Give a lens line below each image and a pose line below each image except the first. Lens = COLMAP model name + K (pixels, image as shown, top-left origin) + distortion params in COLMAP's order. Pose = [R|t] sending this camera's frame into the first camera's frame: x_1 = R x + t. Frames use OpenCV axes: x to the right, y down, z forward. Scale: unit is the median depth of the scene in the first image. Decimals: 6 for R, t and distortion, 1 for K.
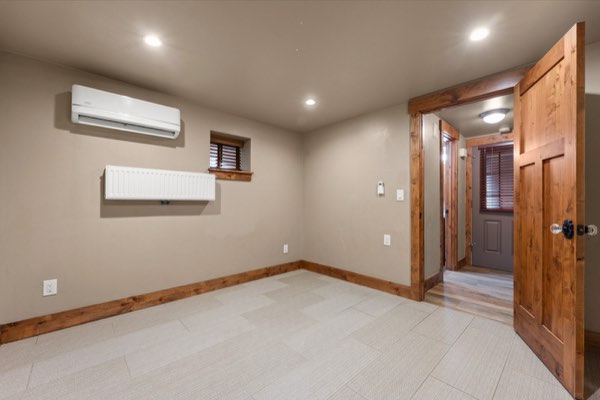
lens RADIAL K [[240.6, 0, 300.2], [0, 240.6, 200.6], [0, 0, 1]] dist [-0.003833, 0.000605]
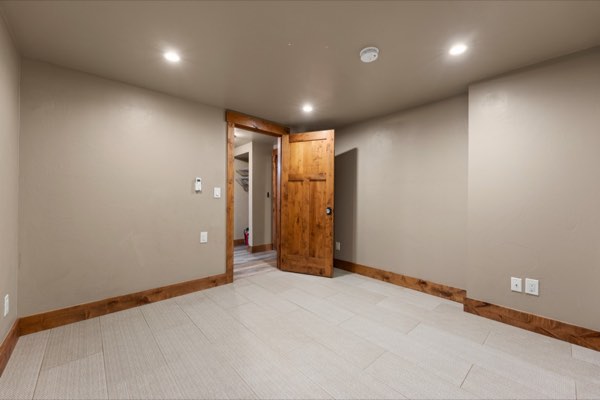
lens RADIAL K [[240.6, 0, 296.8], [0, 240.6, 197.0], [0, 0, 1]] dist [-0.003833, 0.000605]
pose [[0.029413, 0.009048, 0.999526, -0.562579], [-0.011400, 0.999897, -0.008716, 0.001444], [-0.999502, -0.011138, 0.029513, 0.526660]]
